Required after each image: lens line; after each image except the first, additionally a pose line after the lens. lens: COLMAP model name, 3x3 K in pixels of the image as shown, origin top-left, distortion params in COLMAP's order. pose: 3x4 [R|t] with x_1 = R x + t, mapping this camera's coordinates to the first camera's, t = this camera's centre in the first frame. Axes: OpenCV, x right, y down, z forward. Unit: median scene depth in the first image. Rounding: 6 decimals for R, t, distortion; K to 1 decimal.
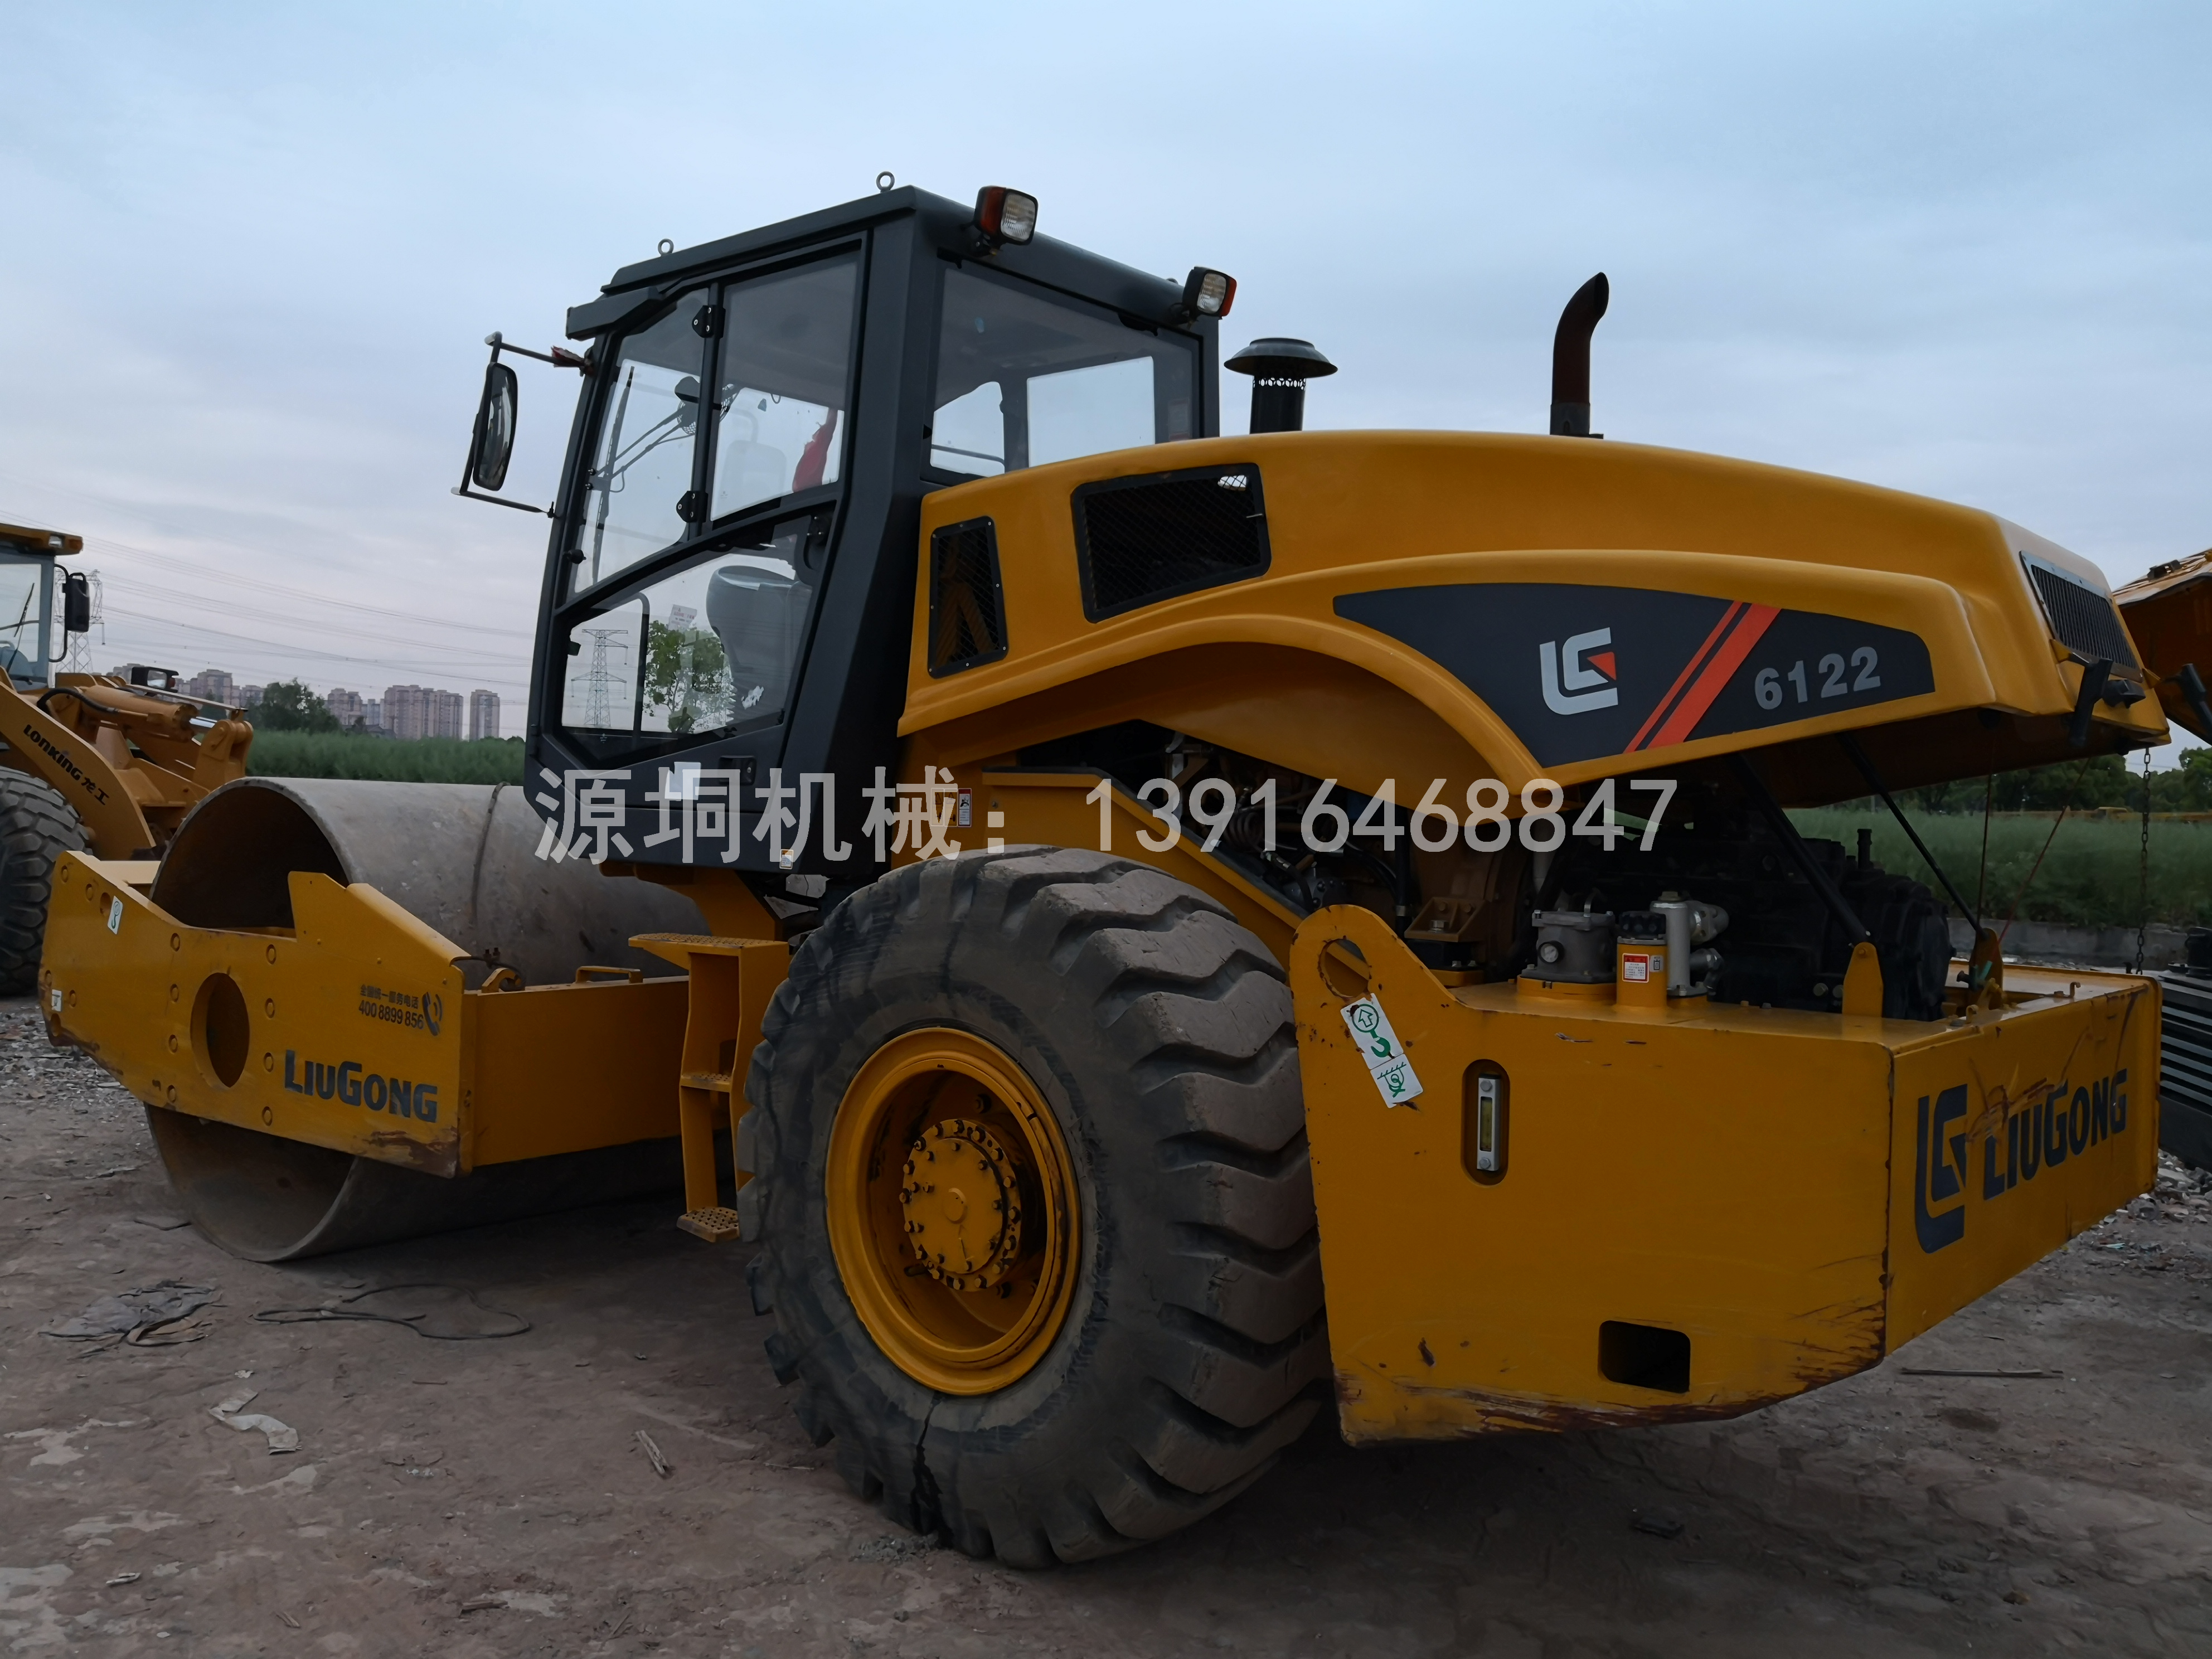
lens RADIAL K [[1891.7, 0, 1106.0], [0, 1891.7, 829.5], [0, 0, 1]] dist [0.012560, -0.107734]
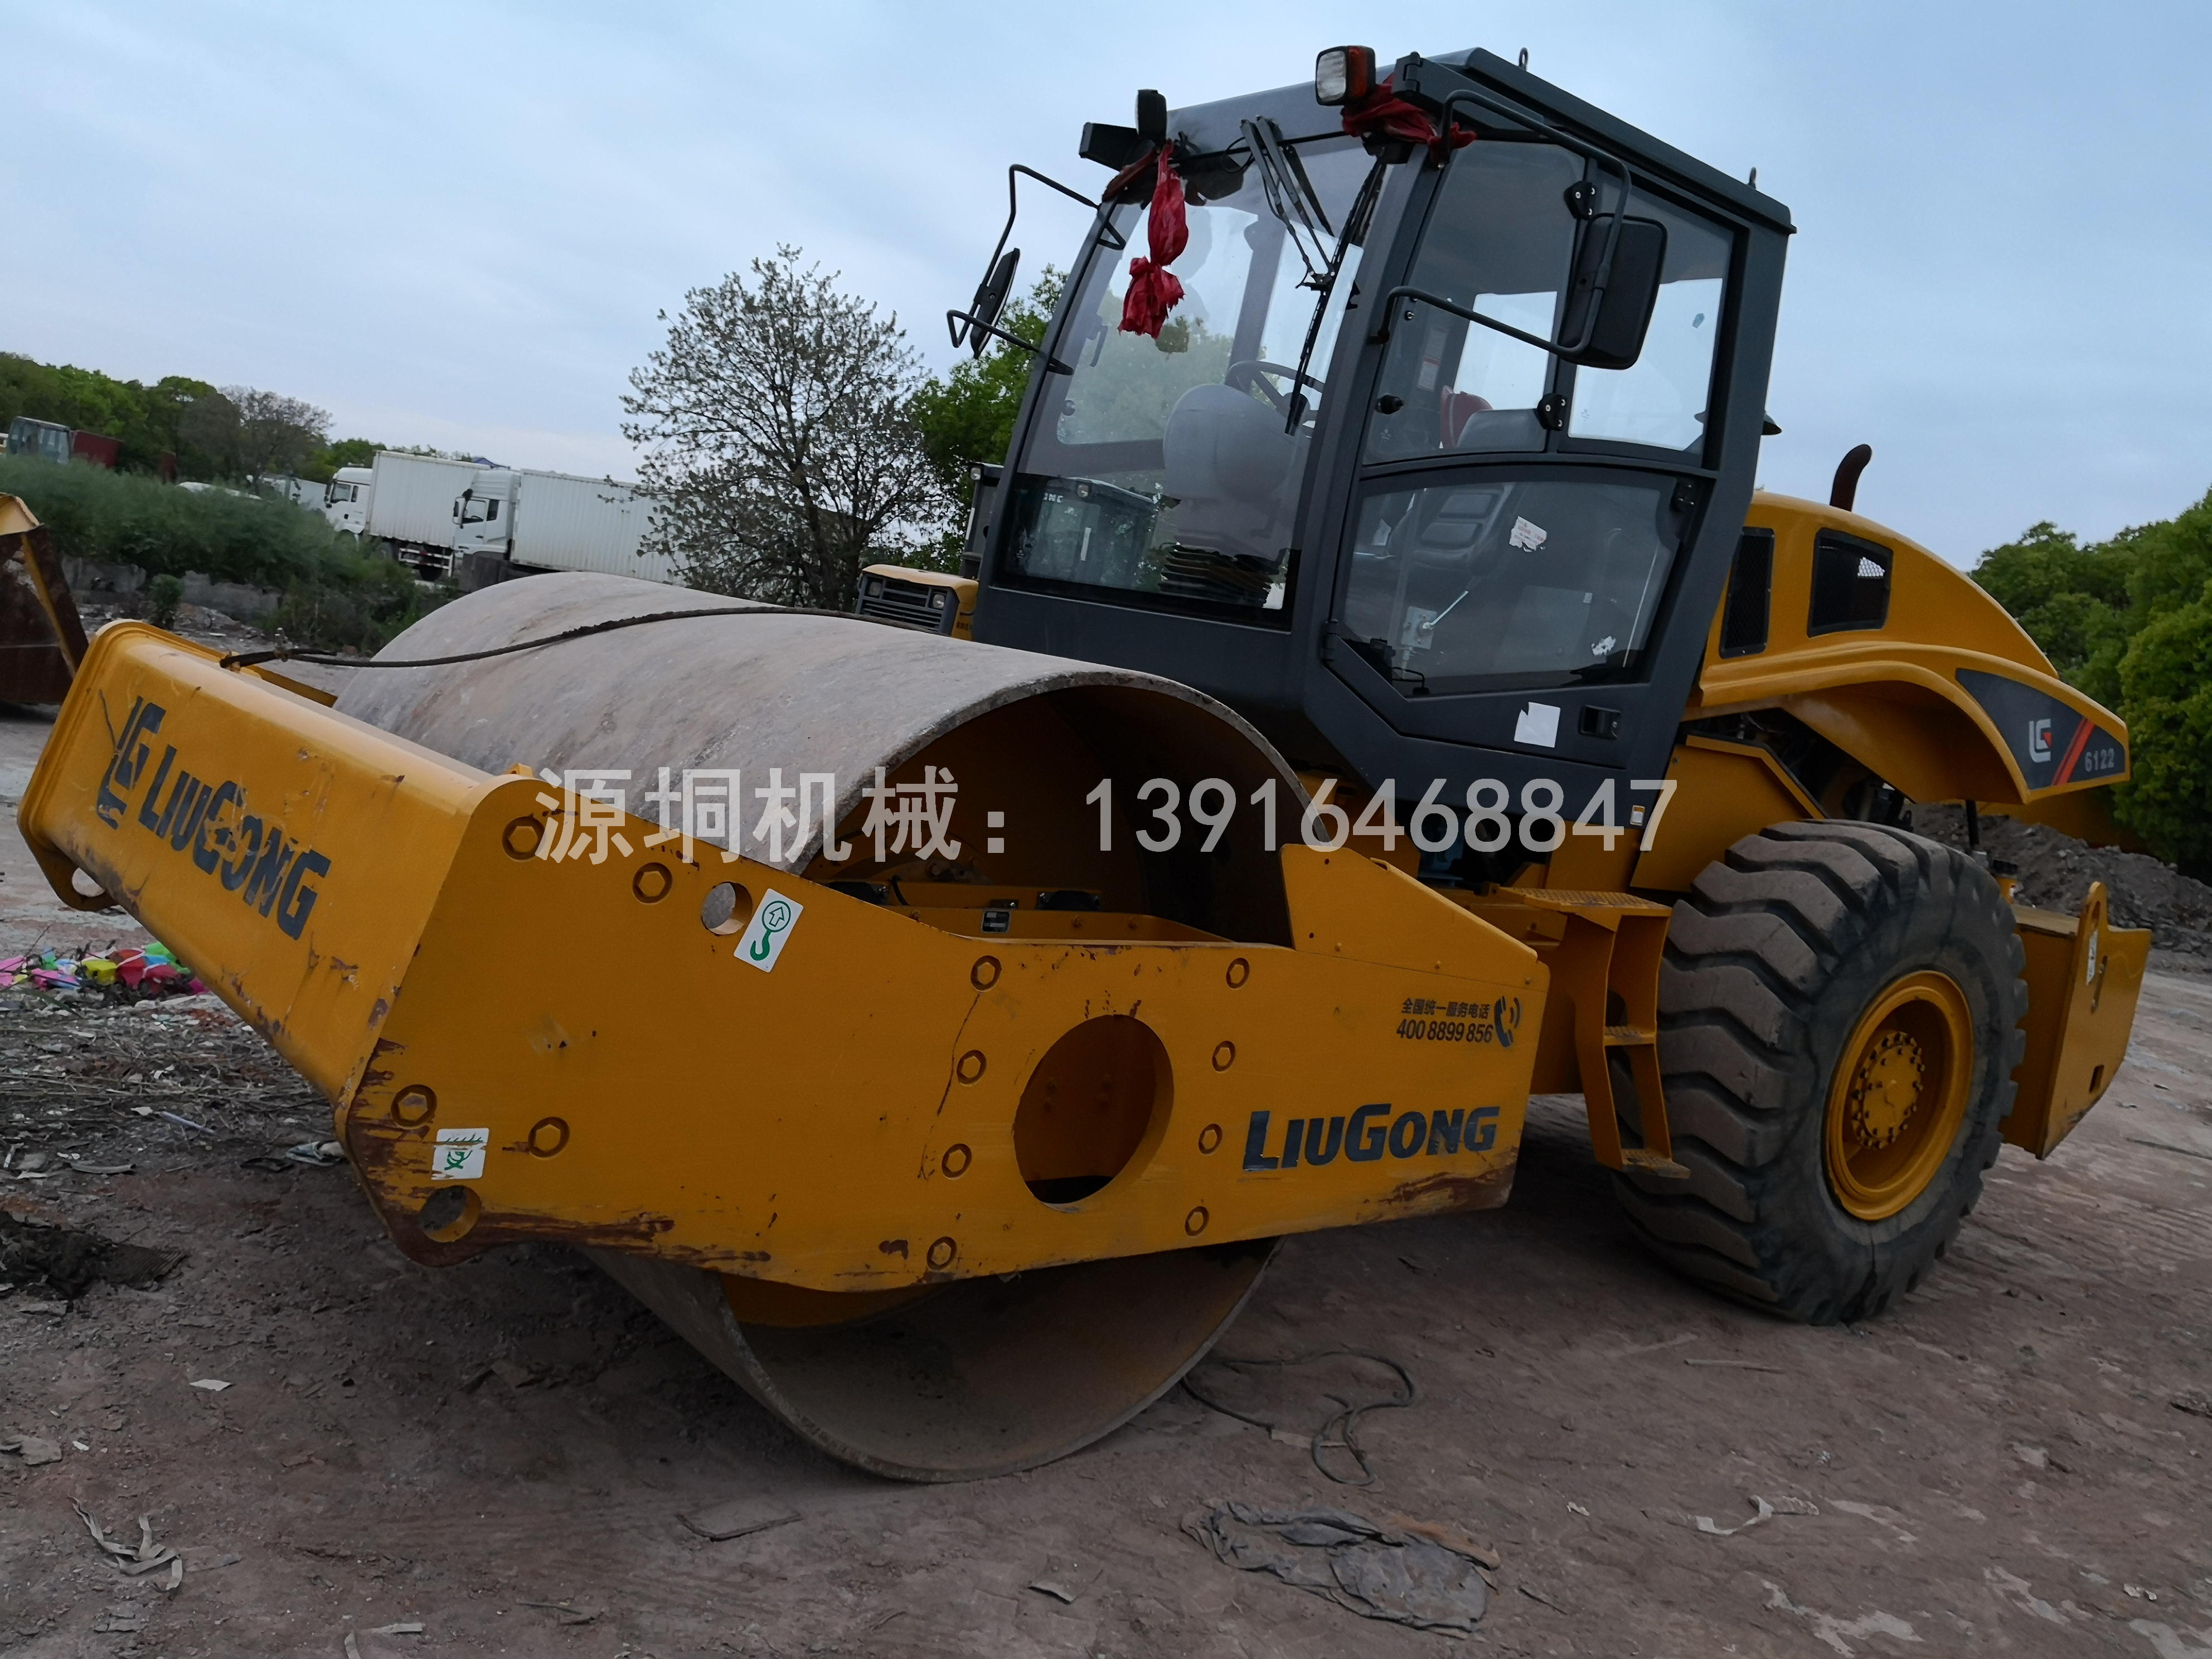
lens RADIAL K [[1891.7, 0, 1106.0], [0, 1891.7, 829.5], [0, 0, 1]] dist [0.012560, -0.107734]
pose [[0.185267, -0.097059, 0.977883, -1.163781], [-0.154397, 0.979876, 0.126508, -0.059056], [-0.970483, -0.174420, 0.166553, 1.035969]]
